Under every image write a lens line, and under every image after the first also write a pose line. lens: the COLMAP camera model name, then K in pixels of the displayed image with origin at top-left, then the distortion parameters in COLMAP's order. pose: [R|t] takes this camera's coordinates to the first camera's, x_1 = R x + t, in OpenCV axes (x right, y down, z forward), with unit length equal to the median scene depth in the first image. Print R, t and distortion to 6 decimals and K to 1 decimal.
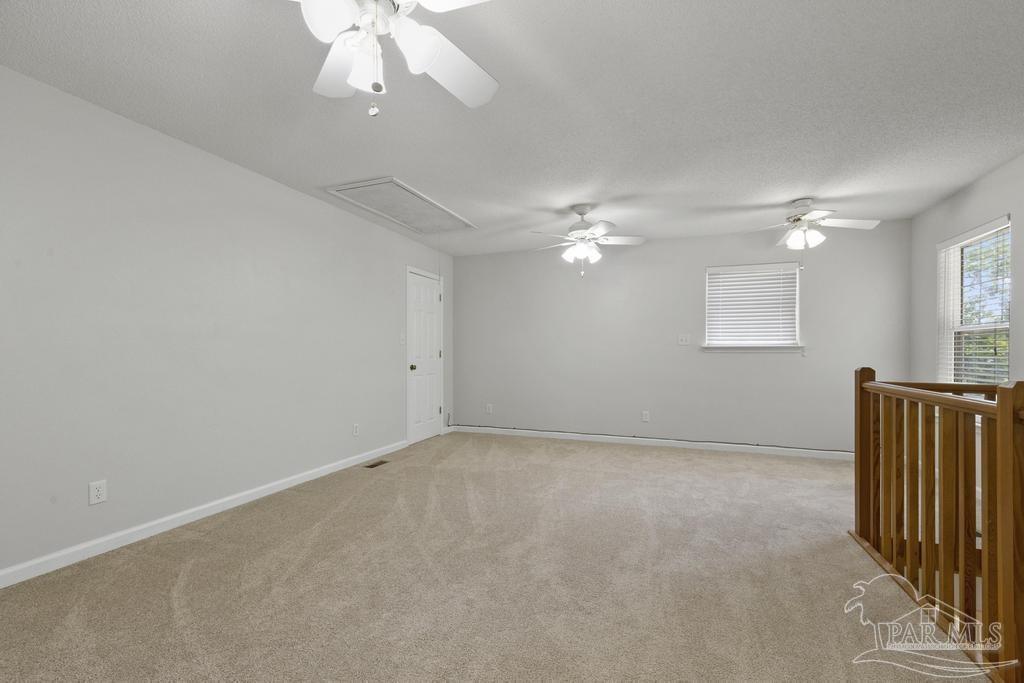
lens RADIAL K [[438.8, 0, 512.5], [0, 438.8, 352.7], [0, 0, 1]] dist [0.003510, 0.000285]
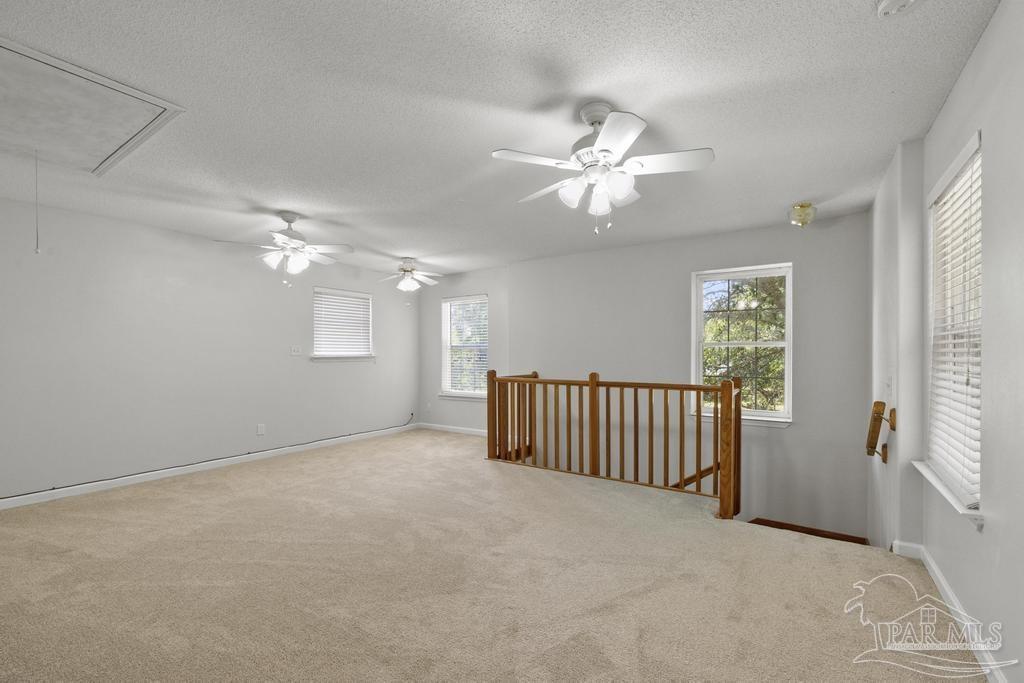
lens RADIAL K [[438.8, 0, 512.5], [0, 438.8, 352.7], [0, 0, 1]] dist [0.003510, 0.000285]
pose [[0.226684, -0.000335, 0.973968, -0.659836], [0.007078, 0.999974, -0.001303, -0.023564], [-0.973943, 0.007189, 0.226681, 0.304632]]
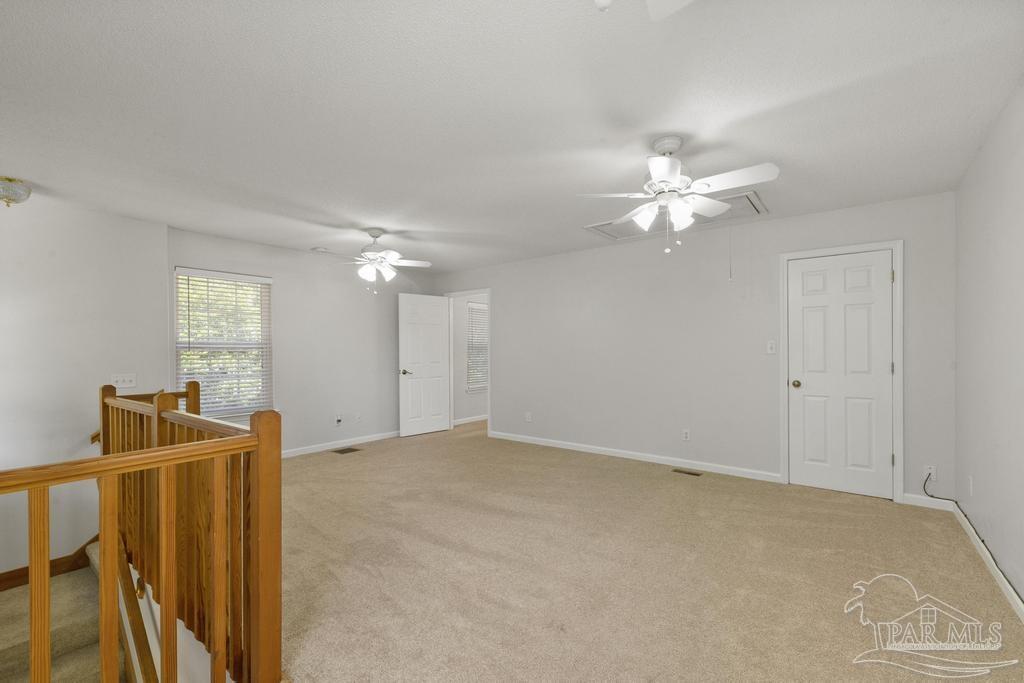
lens RADIAL K [[438.8, 0, 512.5], [0, 438.8, 352.7], [0, 0, 1]] dist [0.003510, 0.000285]
pose [[-0.280213, 0.002238, -0.959935, 0.973428], [-0.005352, 0.999978, 0.003894, -0.031637], [0.959923, 0.006228, -0.280195, 1.121074]]
